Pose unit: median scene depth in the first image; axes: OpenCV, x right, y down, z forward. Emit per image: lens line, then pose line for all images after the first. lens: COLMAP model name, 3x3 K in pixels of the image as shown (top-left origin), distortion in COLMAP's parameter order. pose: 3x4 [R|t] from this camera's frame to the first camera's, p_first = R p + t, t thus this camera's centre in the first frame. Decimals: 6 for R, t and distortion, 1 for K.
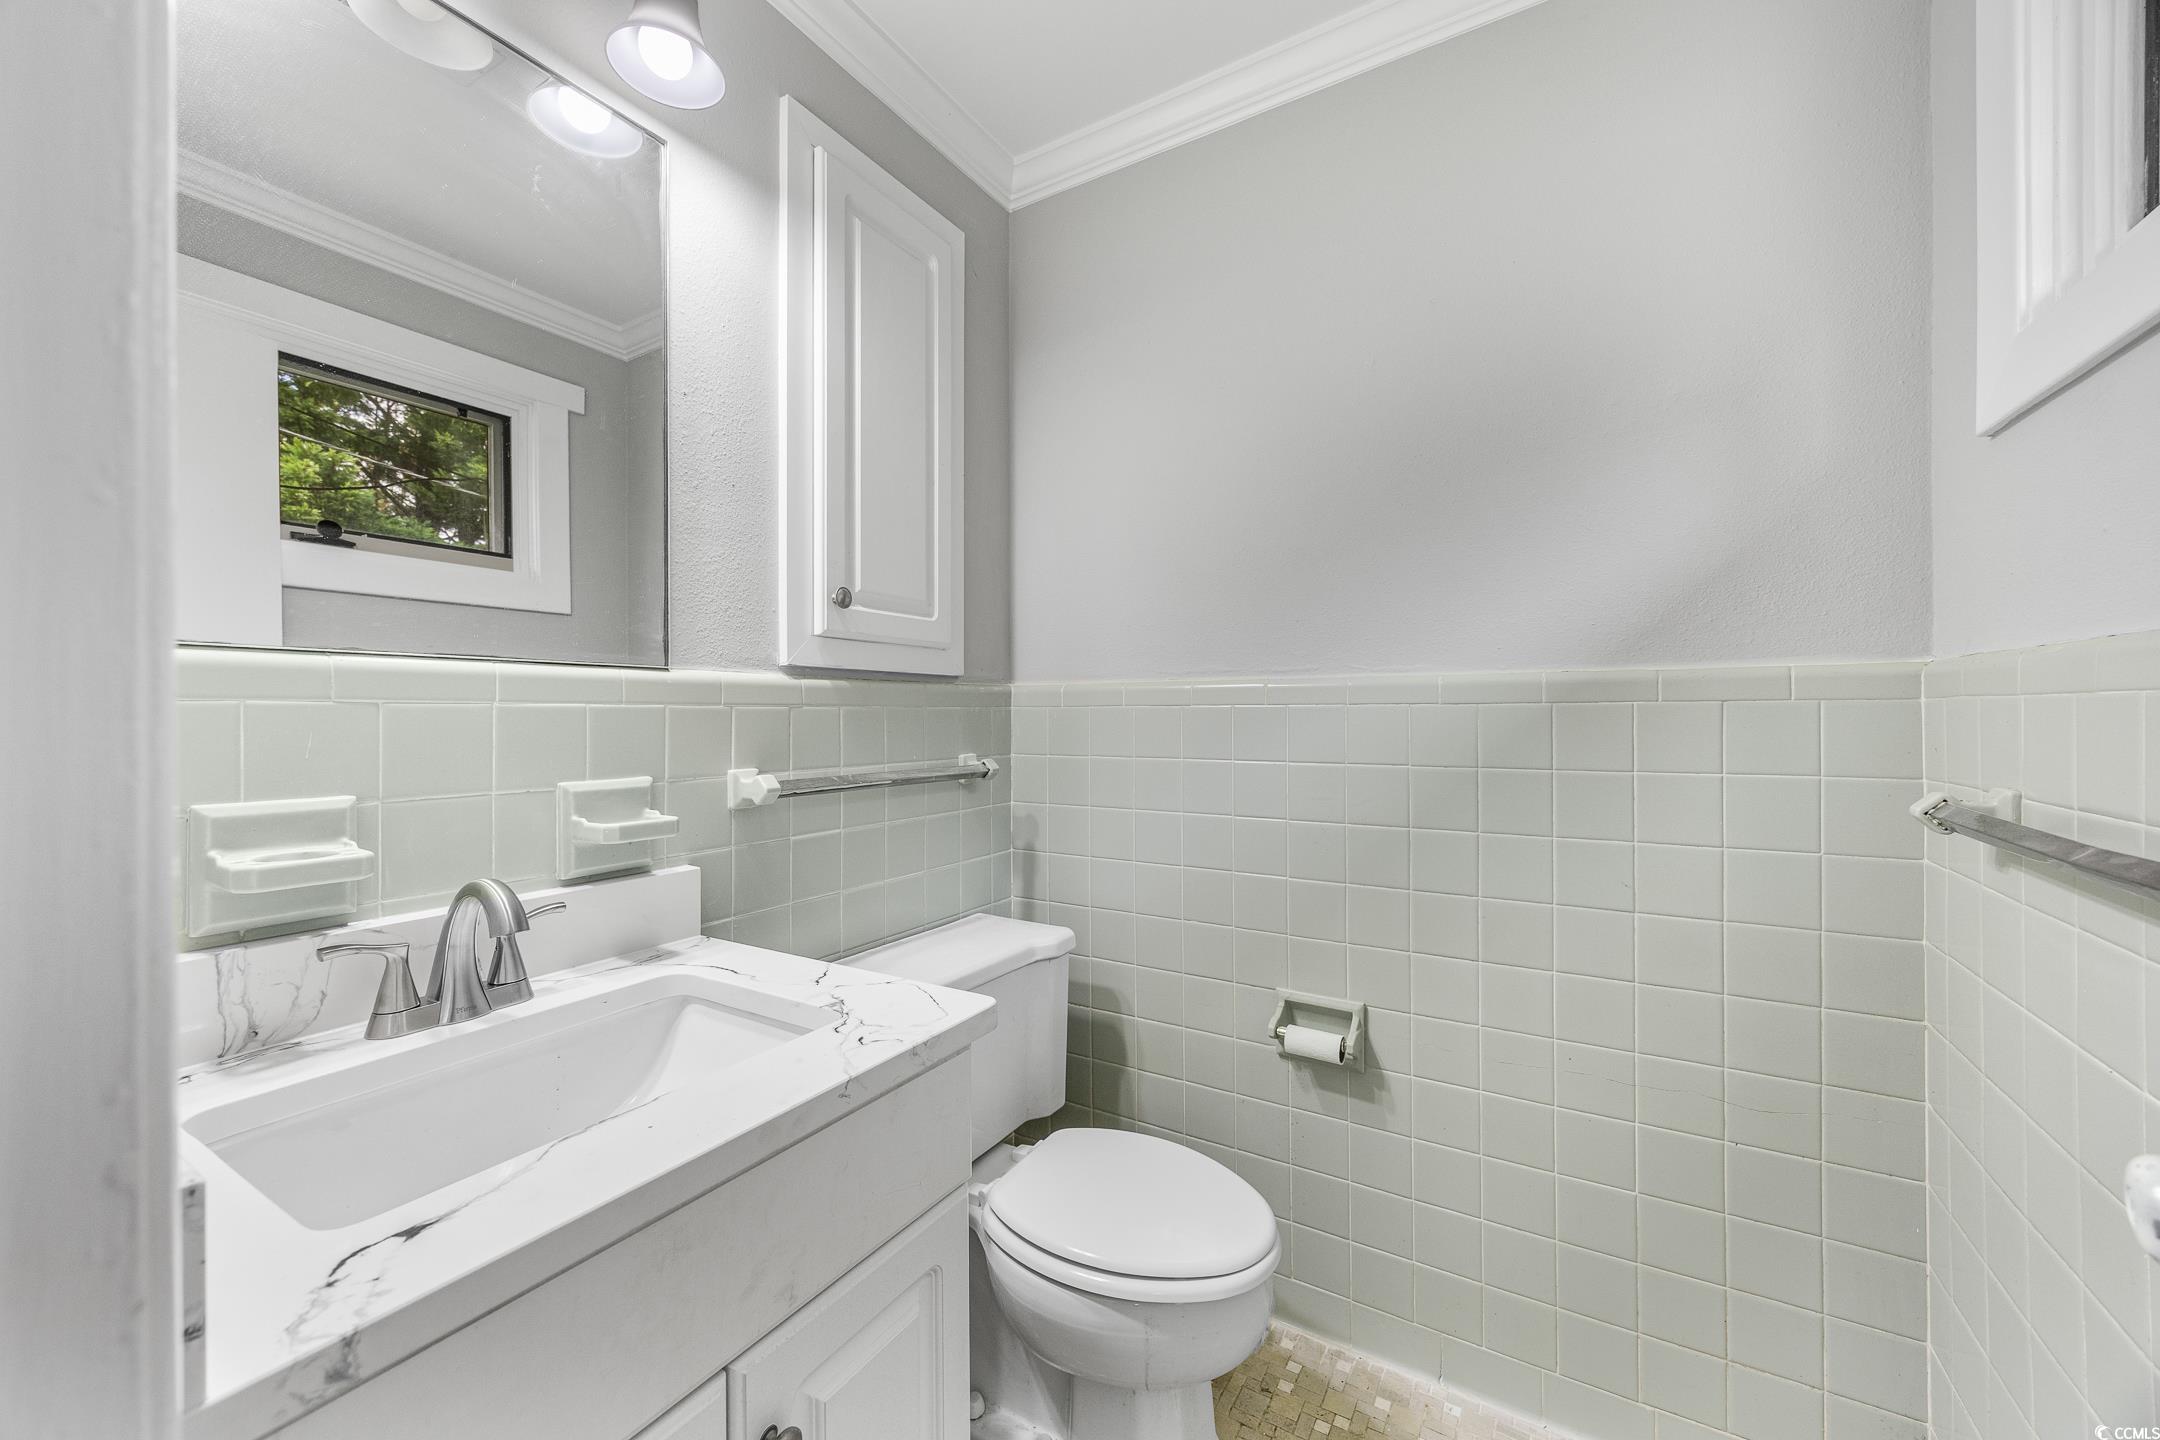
lens RADIAL K [[837.6, 0, 1059.7], [0, 837.6, 715.1], [0, 0, 1]] dist [-0.001353, -0.000167]
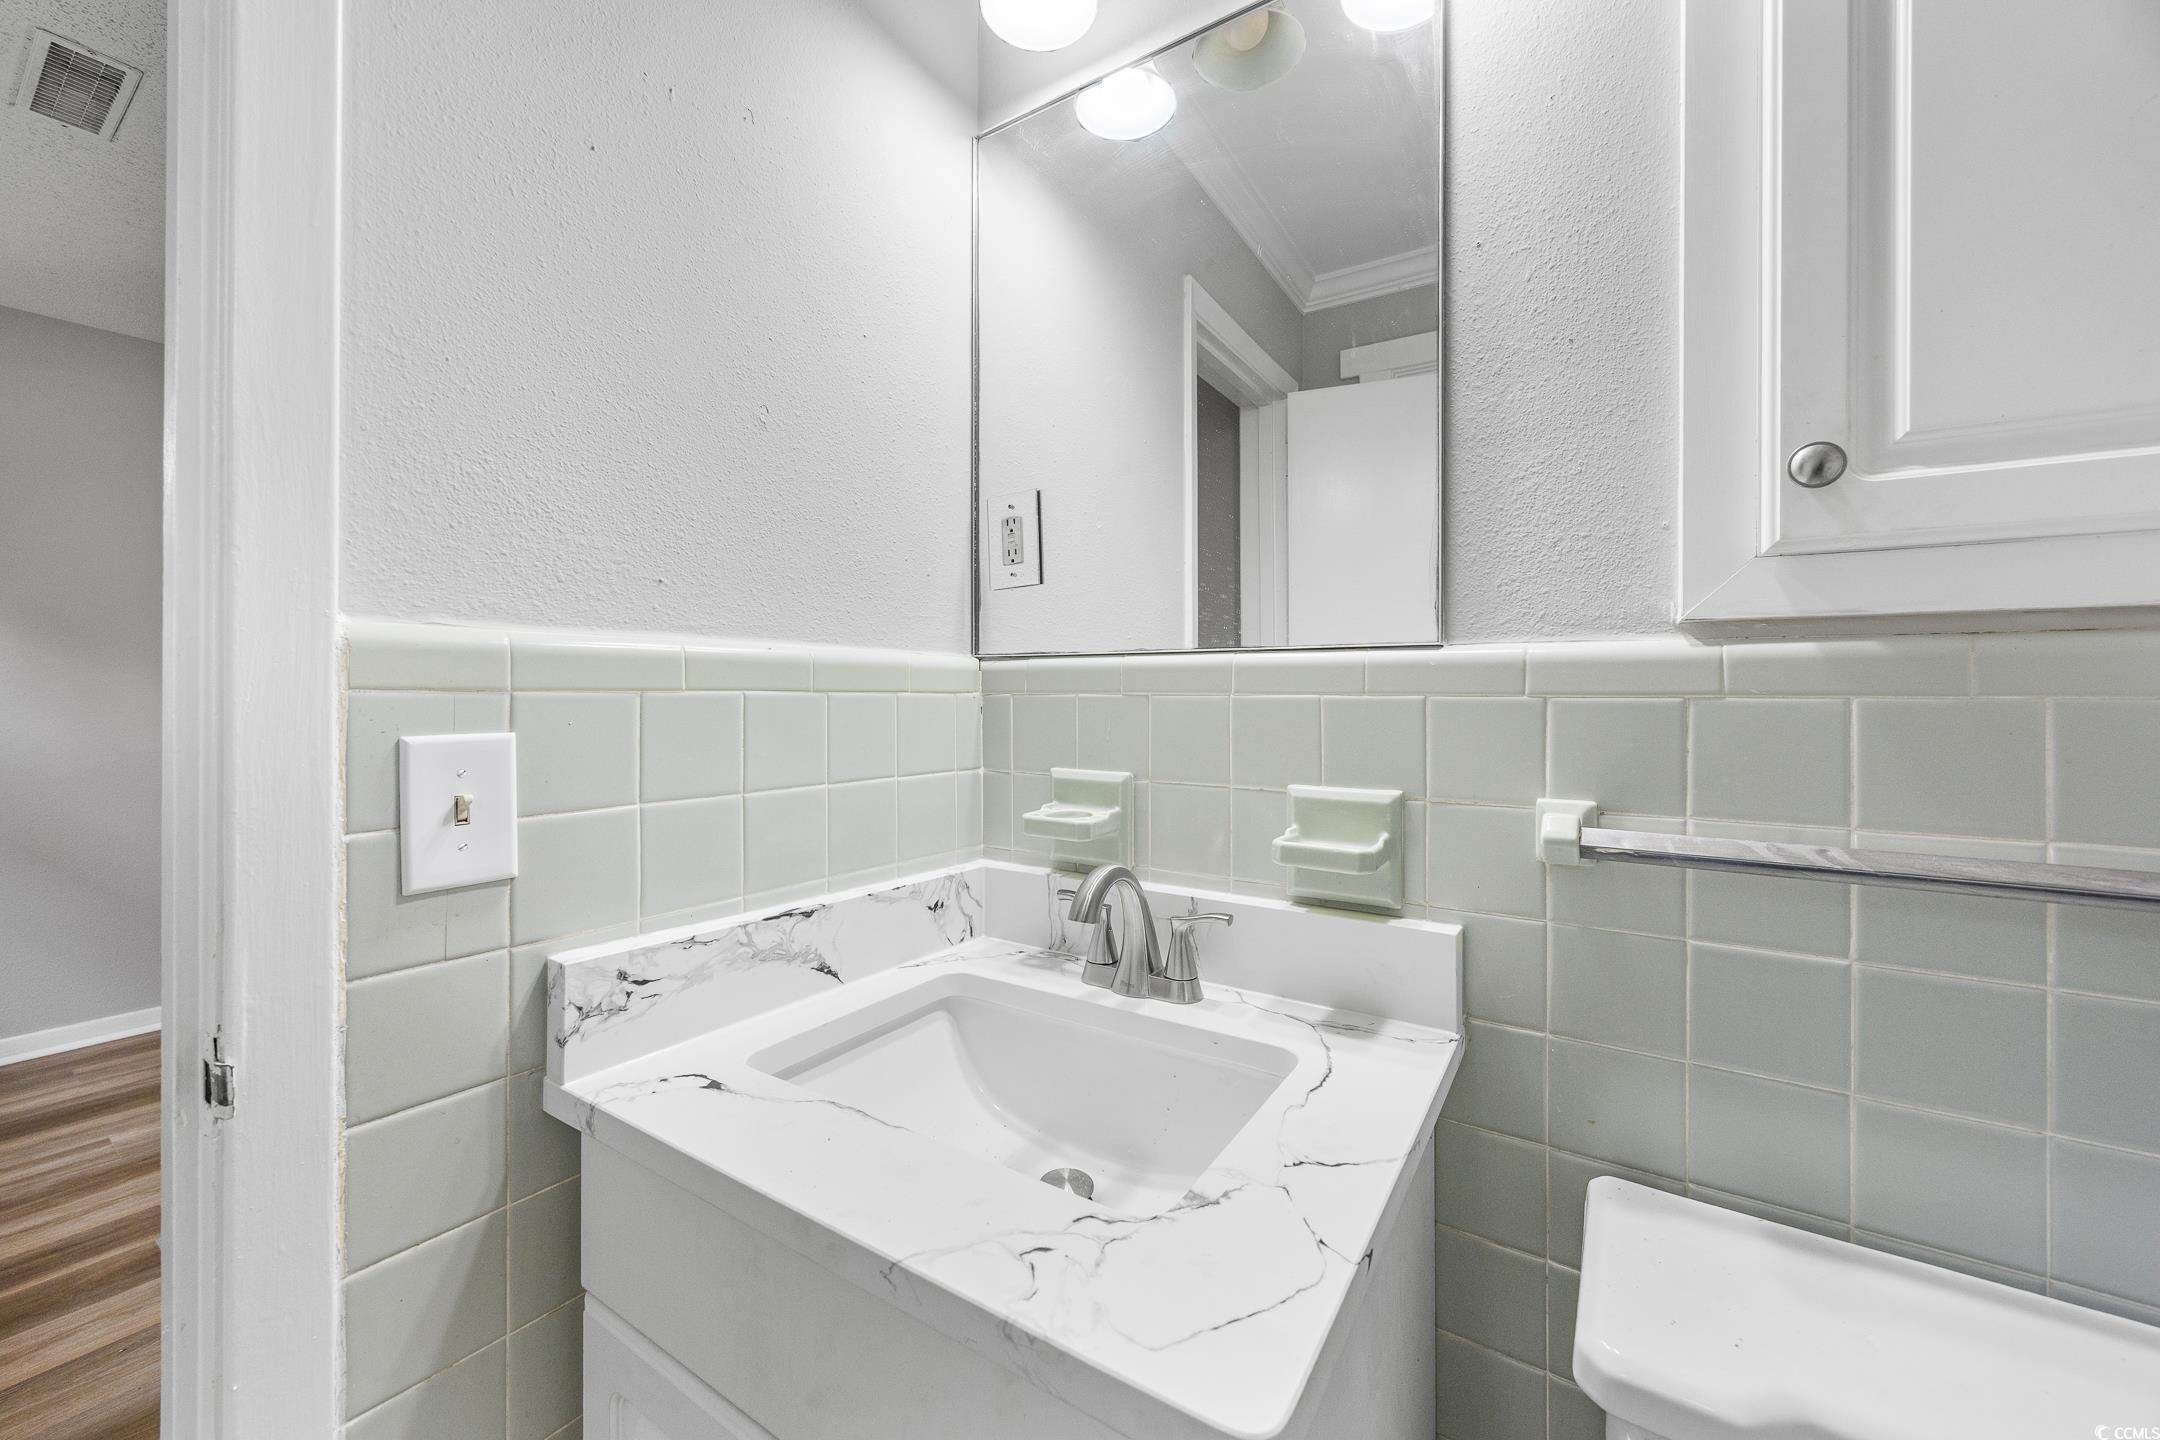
lens RADIAL K [[821.4, 0, 1081.6], [0, 821.4, 692.2], [0, 0, 1]] dist [-0.000606, -0.000092]
pose [[-0.020747, -0.001383, -0.999784, 0.233851], [-0.003263, 0.999994, -0.001315, -0.012377], [0.999779, 0.003235, -0.020751, 0.674019]]
